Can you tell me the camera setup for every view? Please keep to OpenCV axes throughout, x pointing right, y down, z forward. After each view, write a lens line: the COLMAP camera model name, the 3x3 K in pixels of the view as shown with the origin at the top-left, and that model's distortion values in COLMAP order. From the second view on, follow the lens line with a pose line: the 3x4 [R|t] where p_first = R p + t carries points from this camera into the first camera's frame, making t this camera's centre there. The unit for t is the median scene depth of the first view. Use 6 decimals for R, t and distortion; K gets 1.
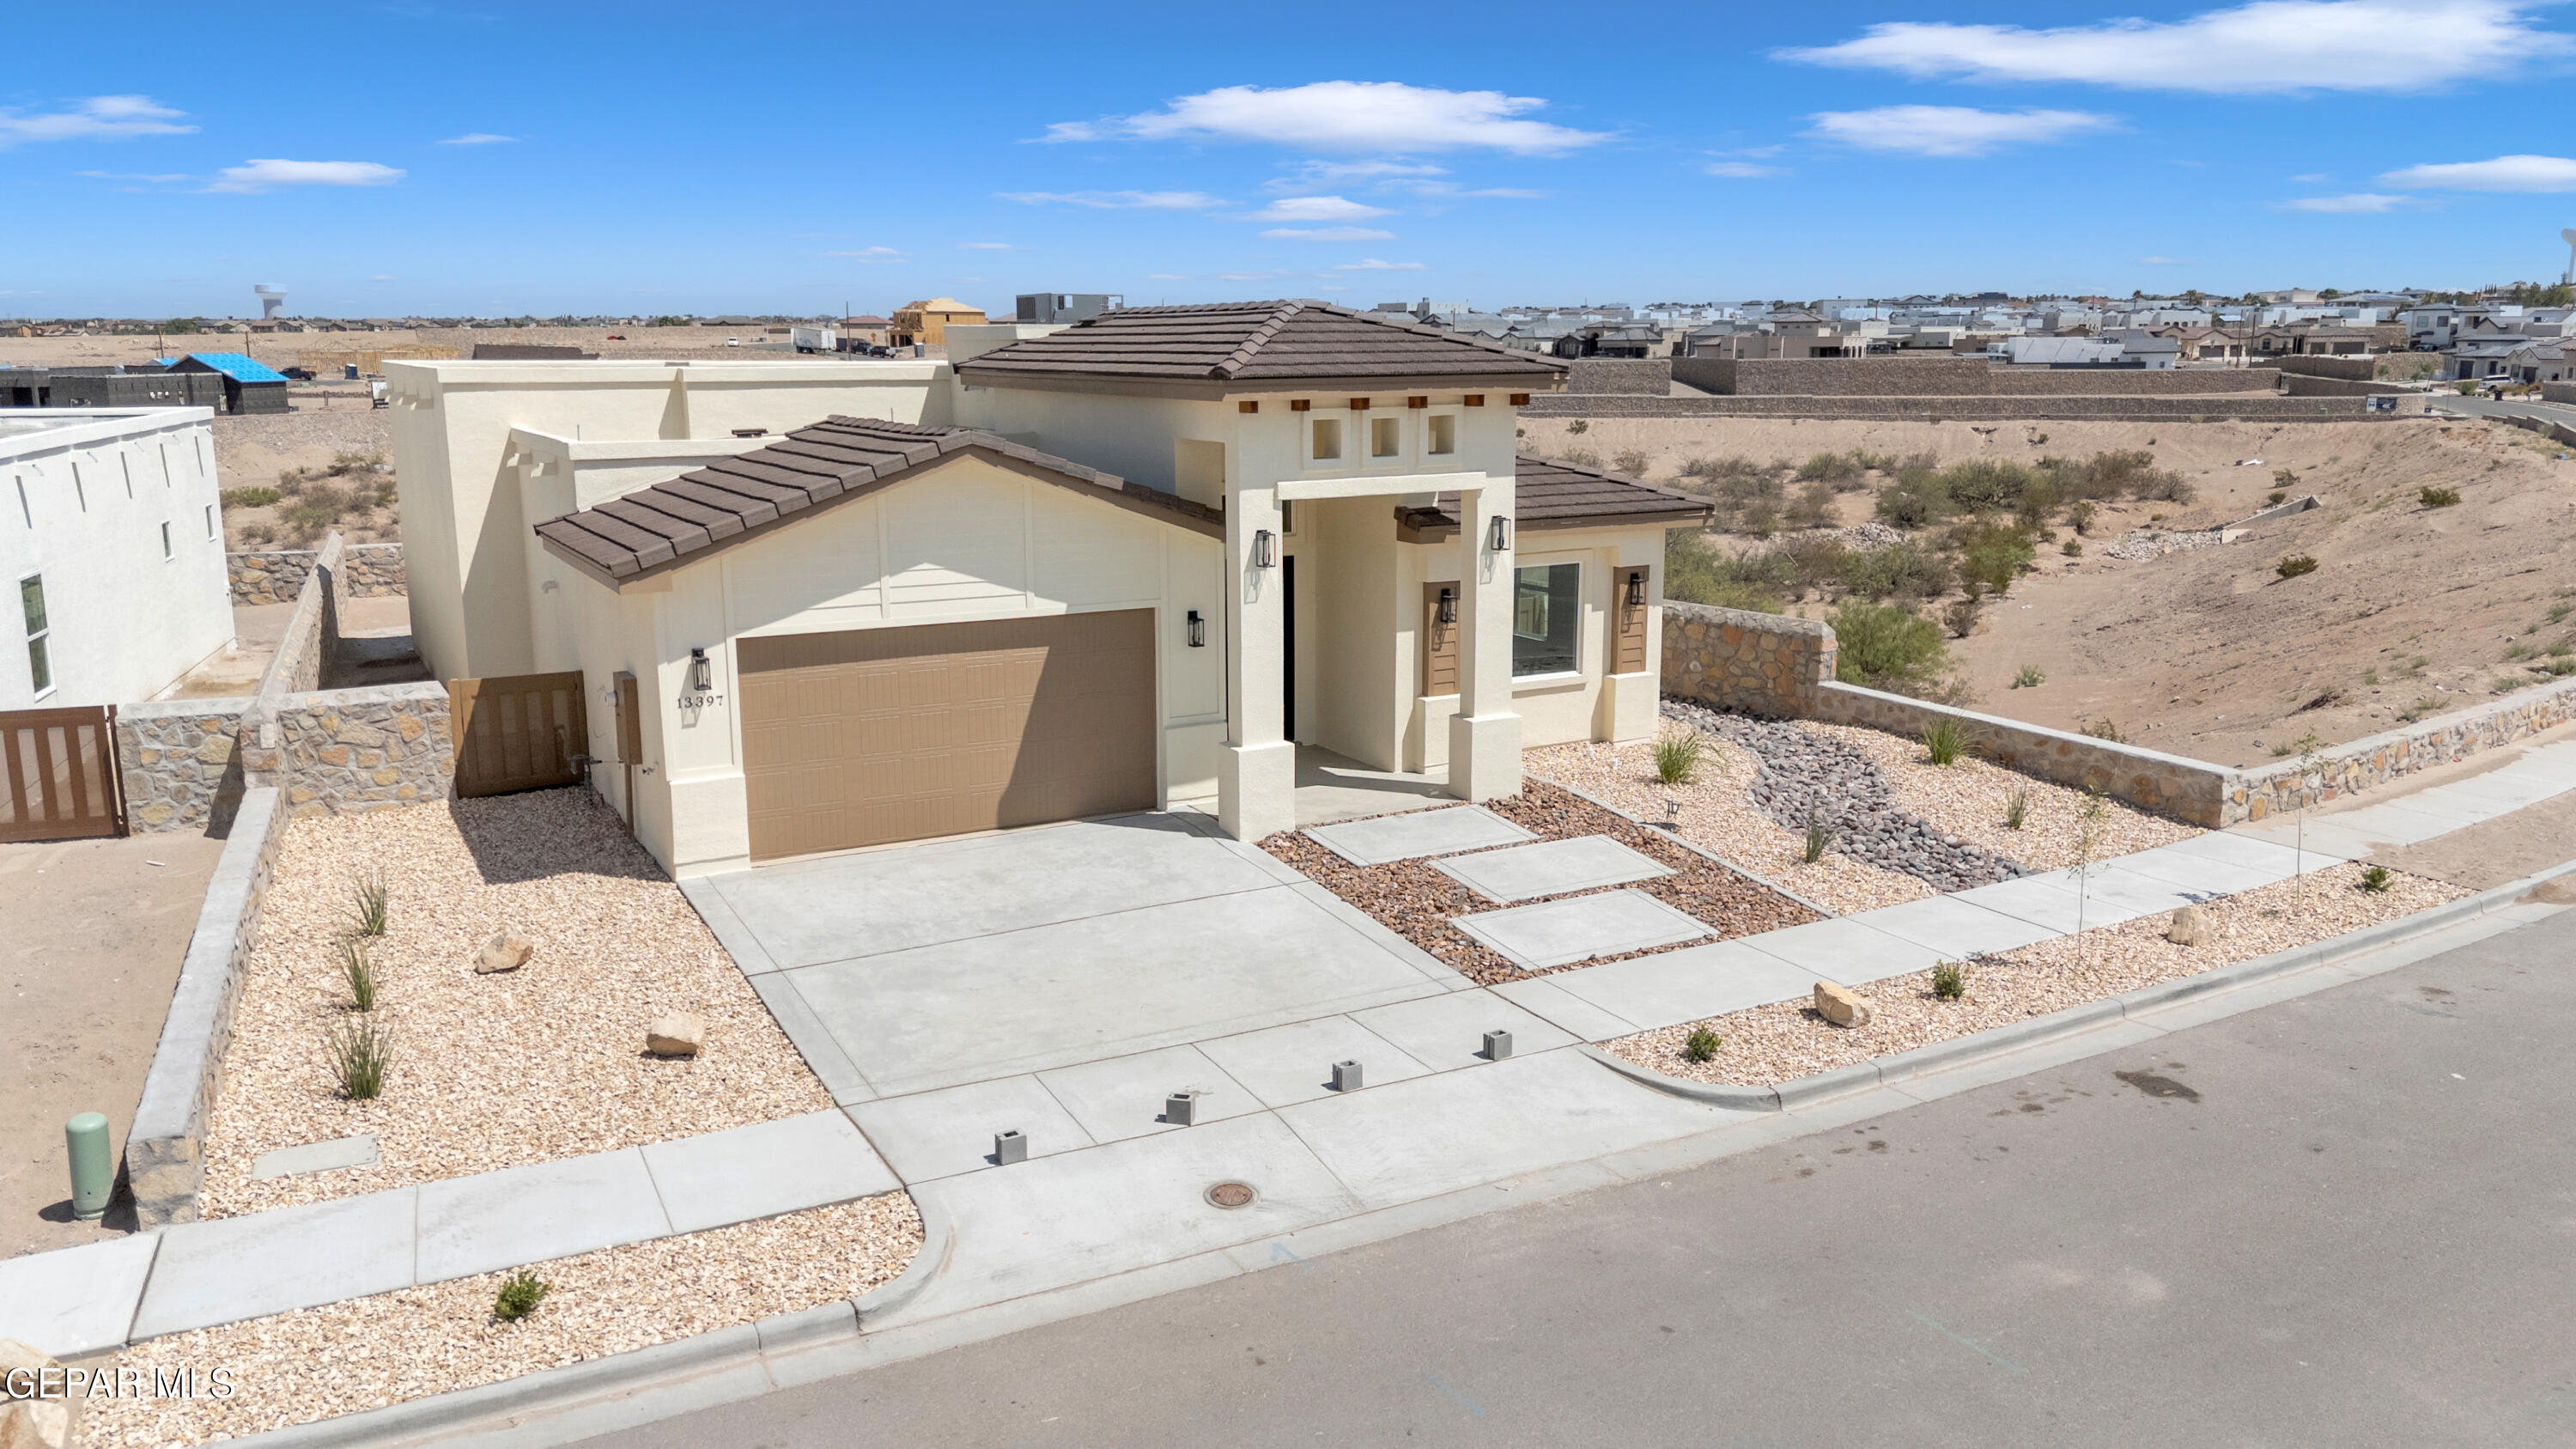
lens RADIAL K [[1892.7, 0, 1288.0], [0, 1892.7, 724.5], [0, 0, 1]] dist [0.083679, -0.092141]
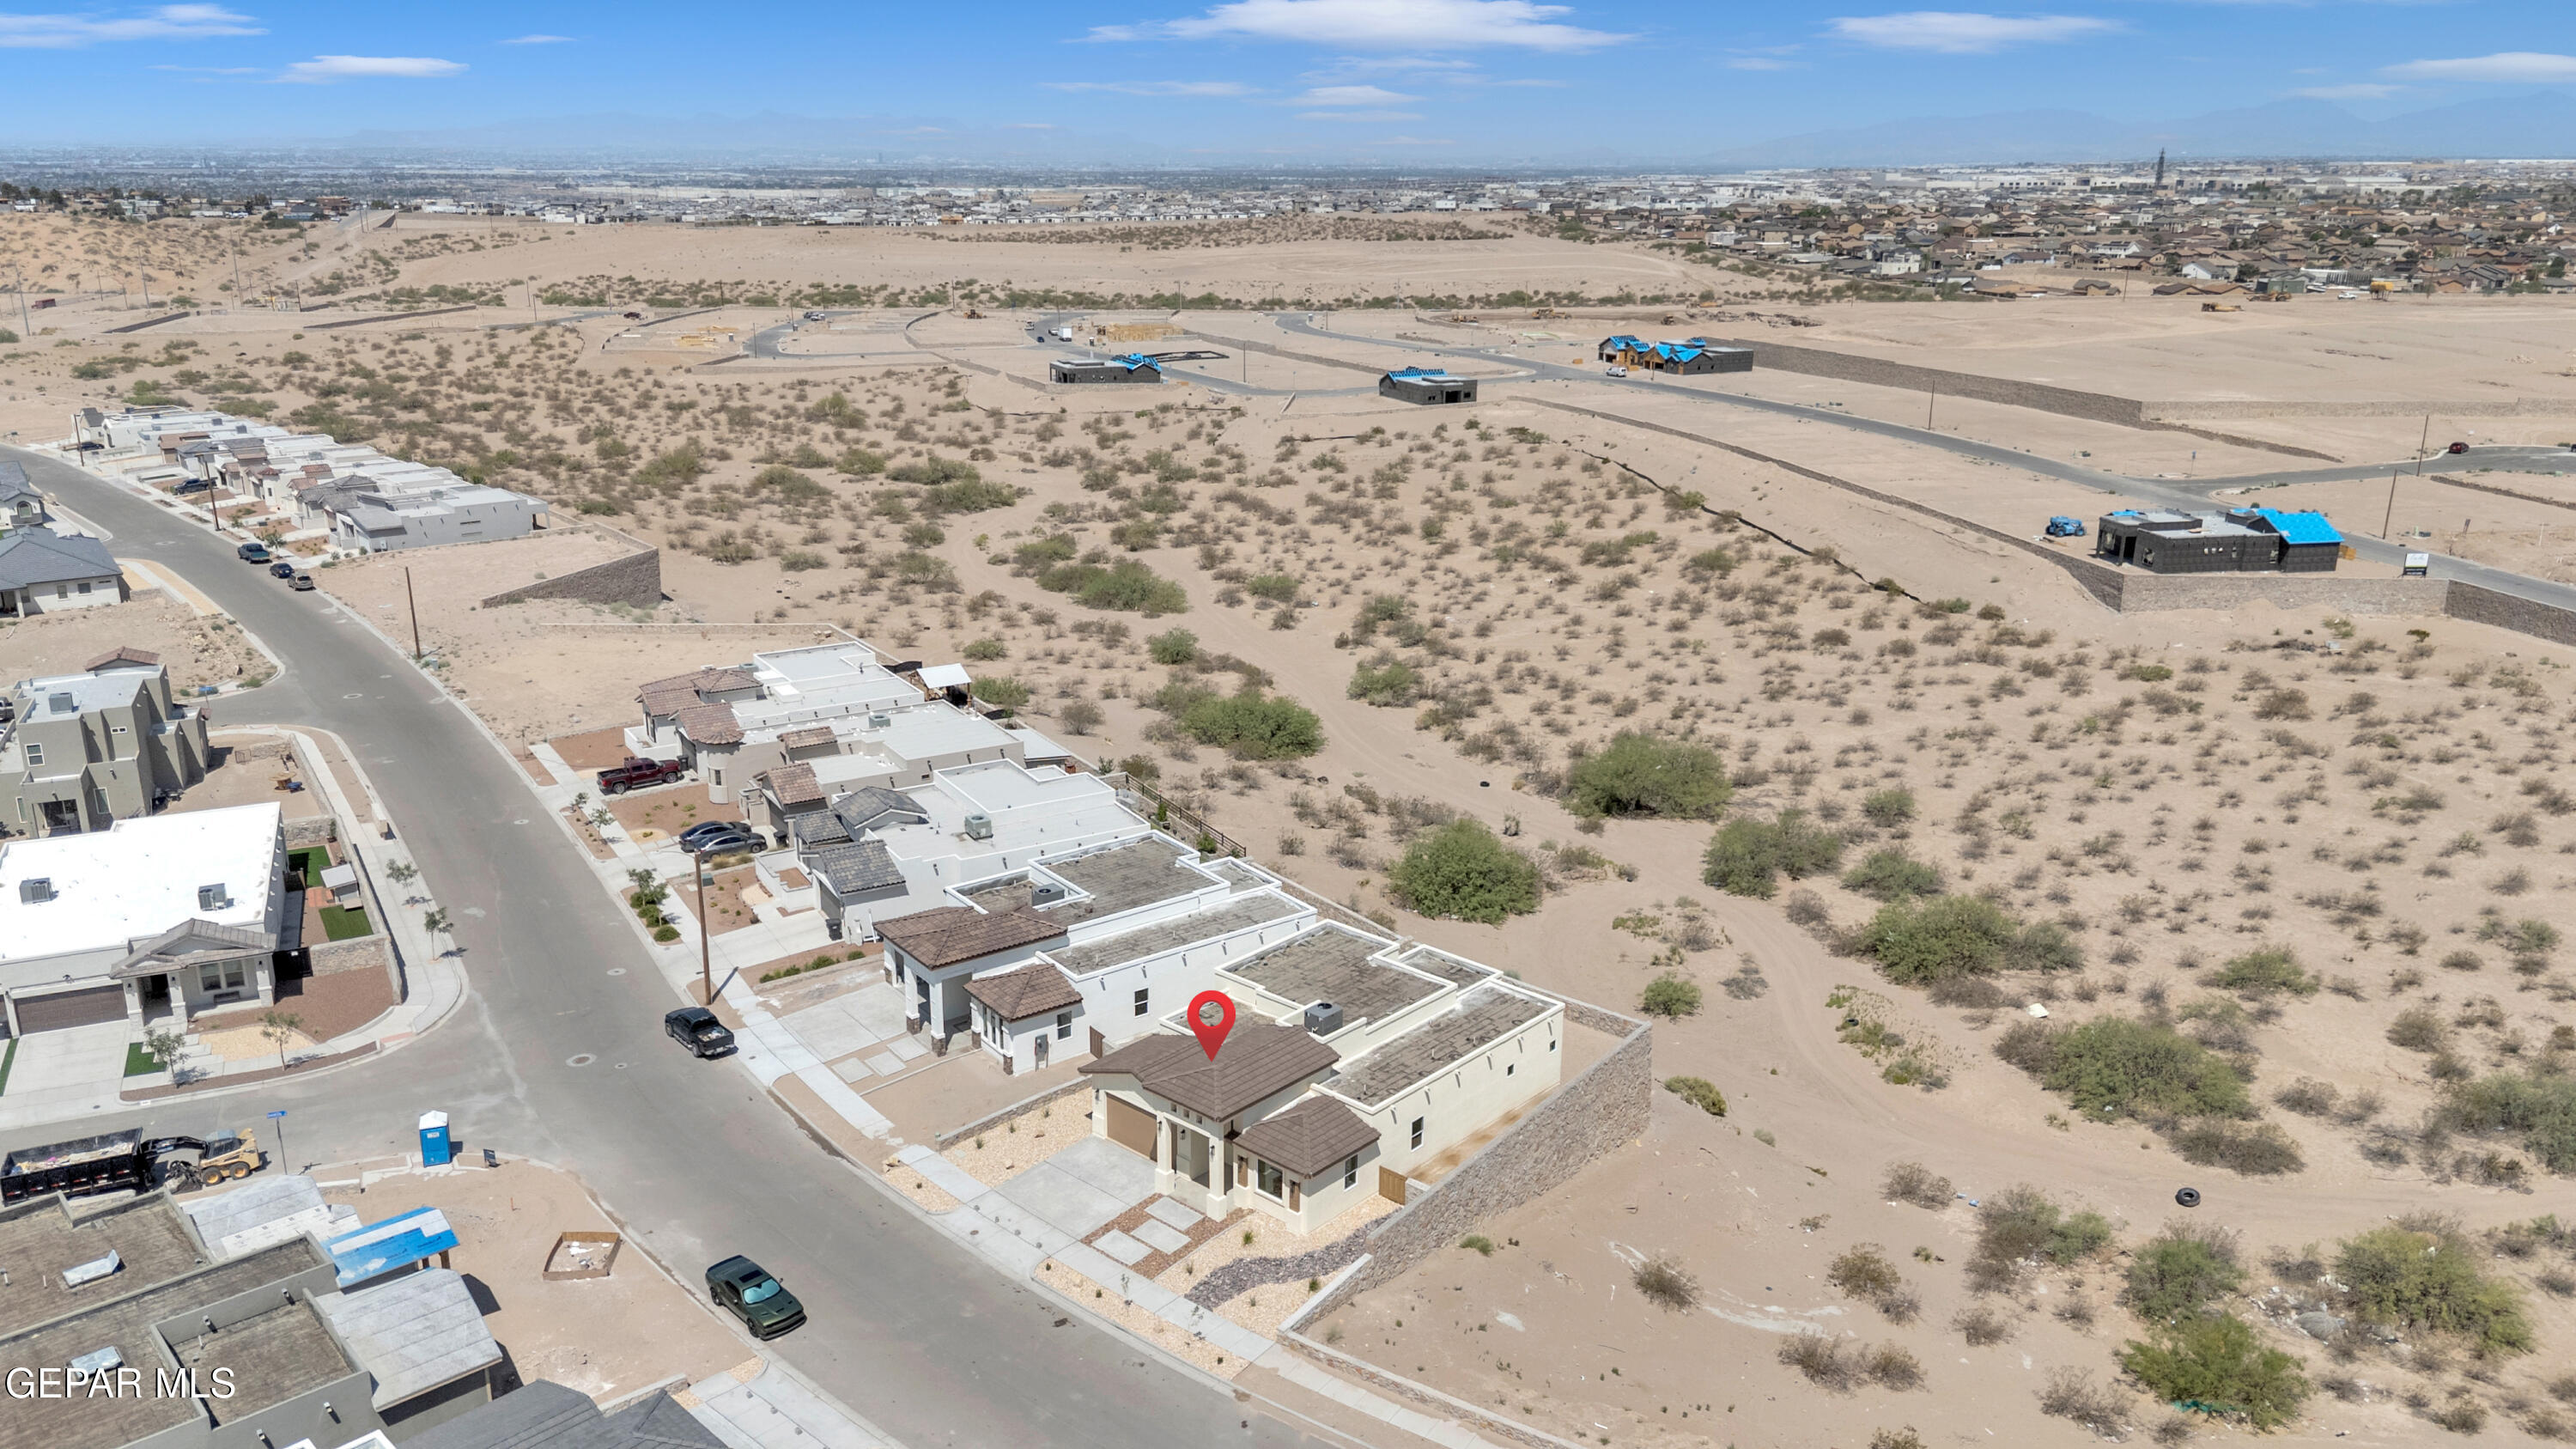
lens RADIAL K [[1892.7, 0, 1288.0], [0, 1892.7, 724.5], [0, 0, 1]] dist [0.083679, -0.092141]
pose [[0.317314, 0.278032, -0.906648, 3.394264], [-0.195415, 0.954708, 0.224378, -1.813331], [0.927968, 0.105974, 0.357274, -0.260504]]
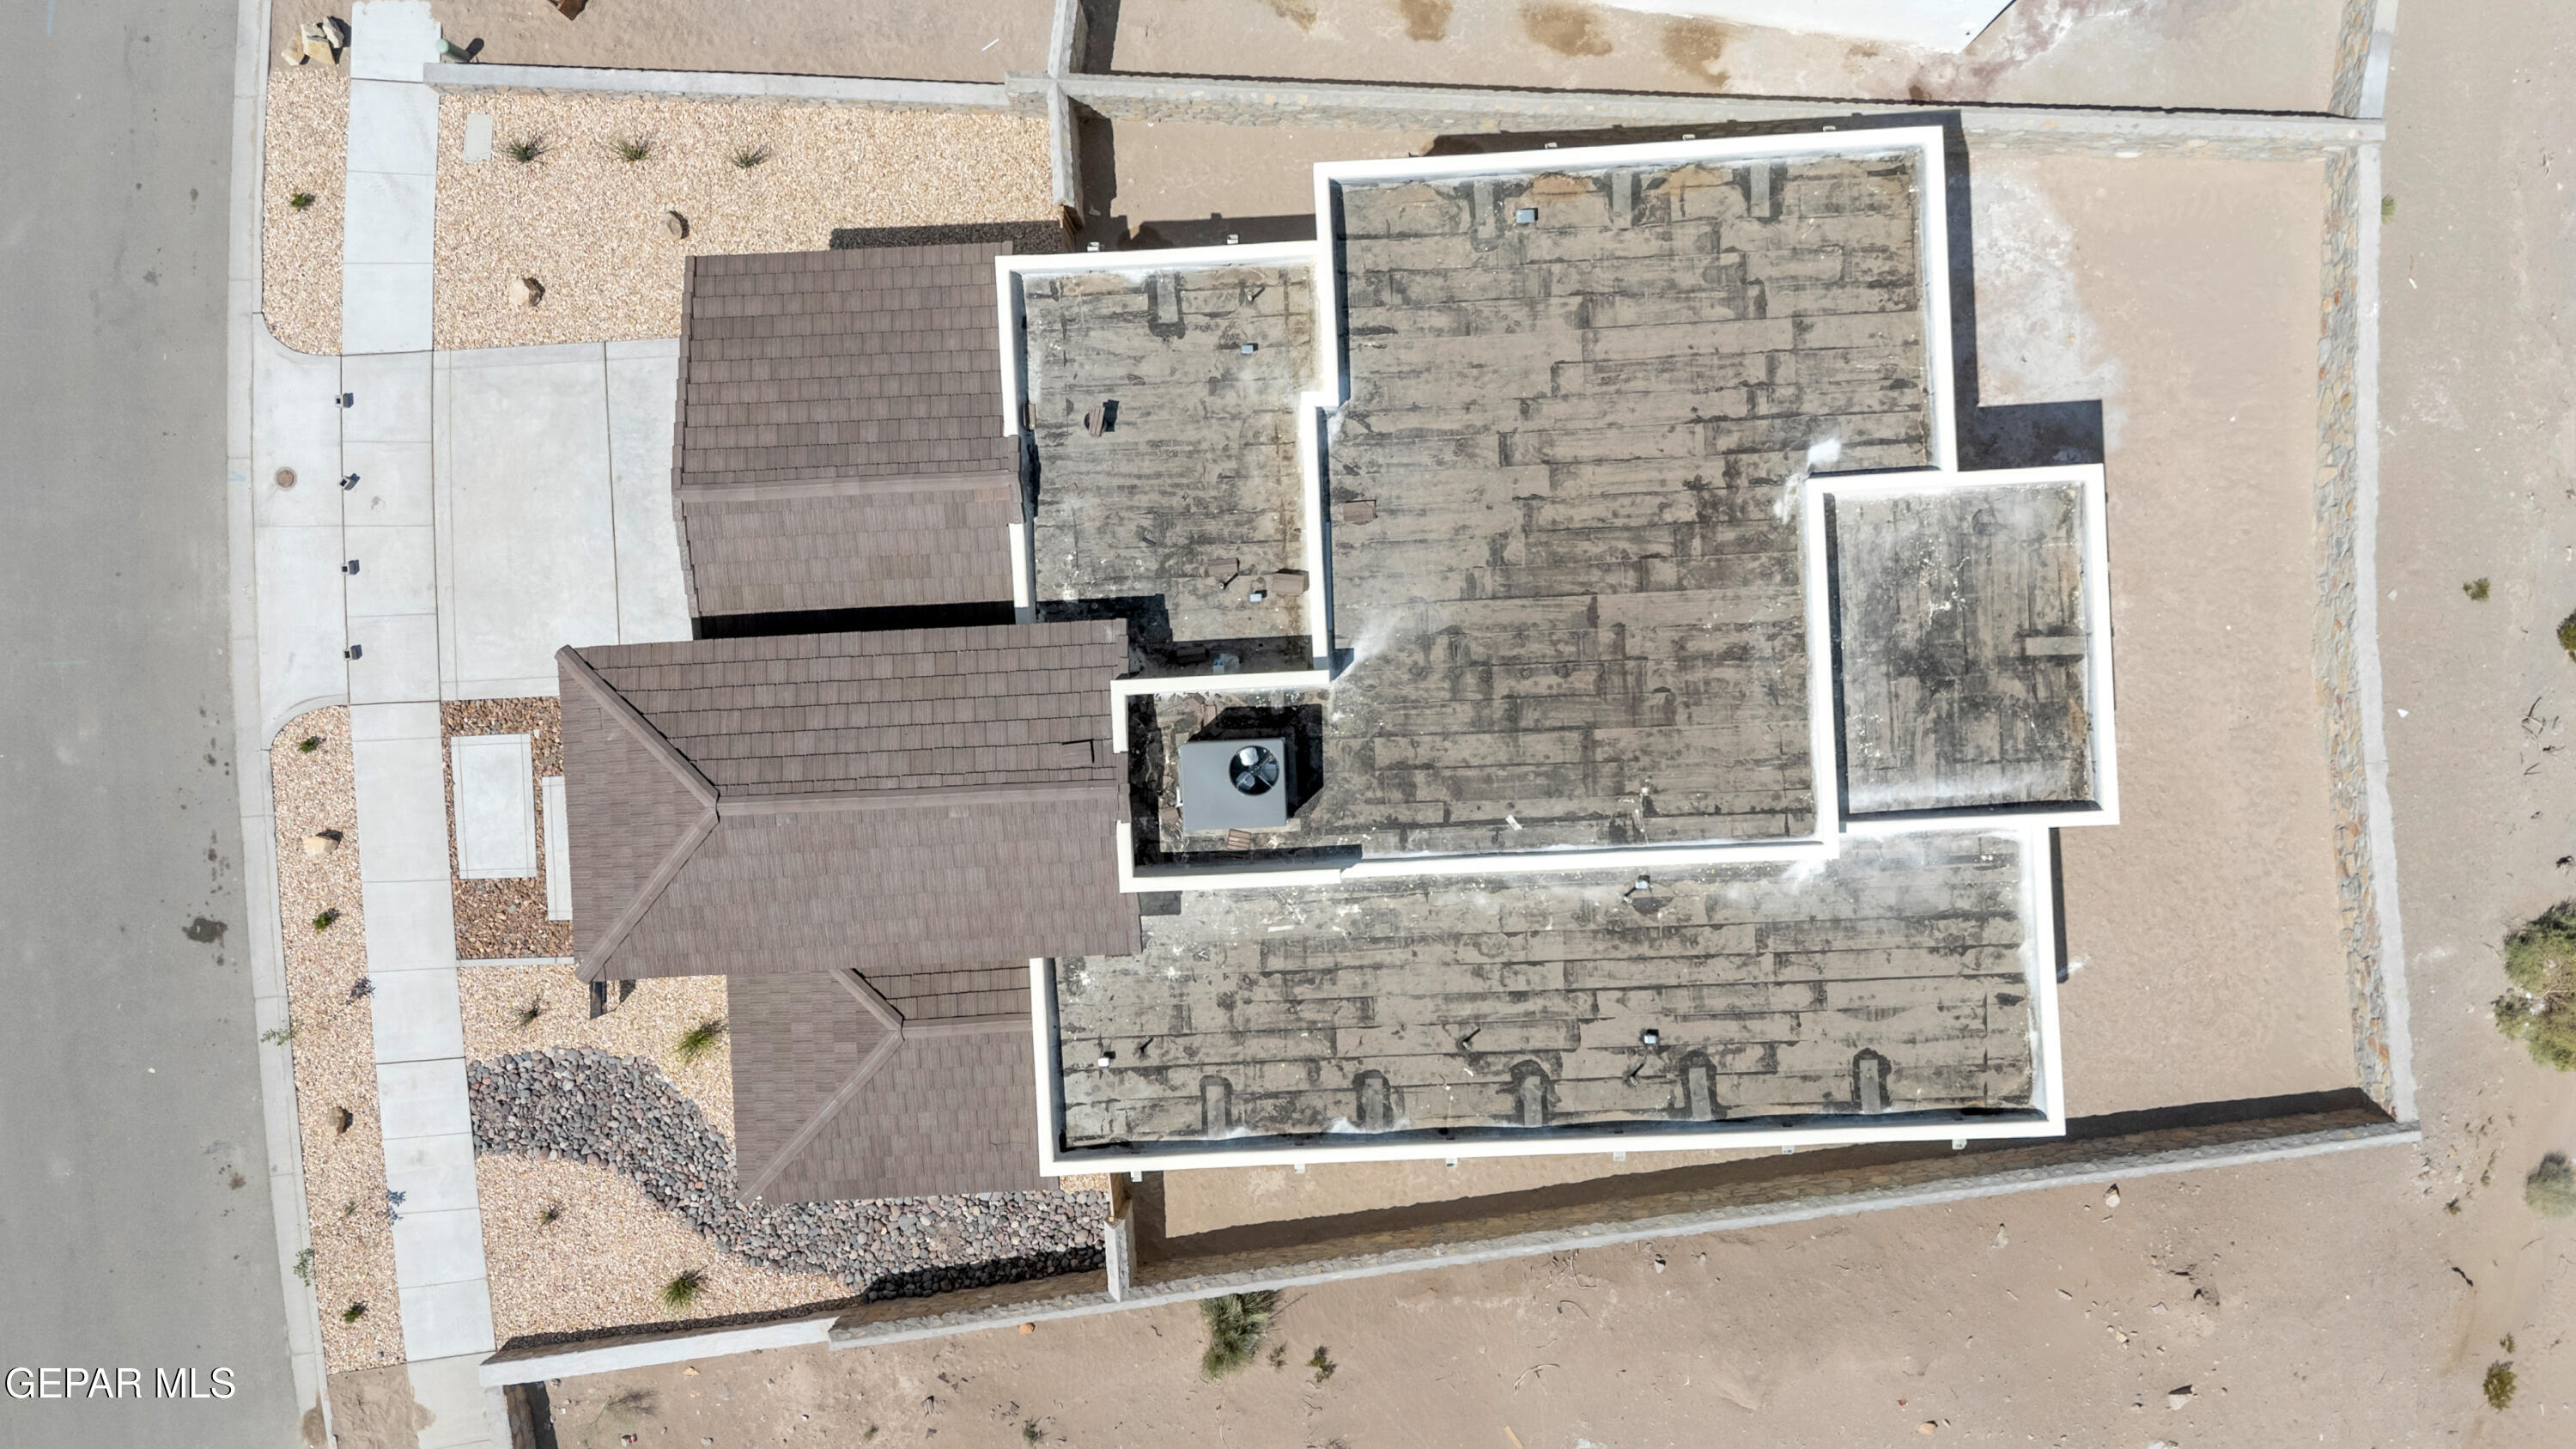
lens RADIAL K [[1892.7, 0, 1288.0], [0, 1892.7, 724.5], [0, 0, 1]] dist [0.083679, -0.092141]
pose [[-0.446394, 0.894718, 0.014568, -0.223759], [-0.156049, -0.093867, 0.983279, -1.501139], [0.881125, 0.436657, 0.181521, 1.151289]]
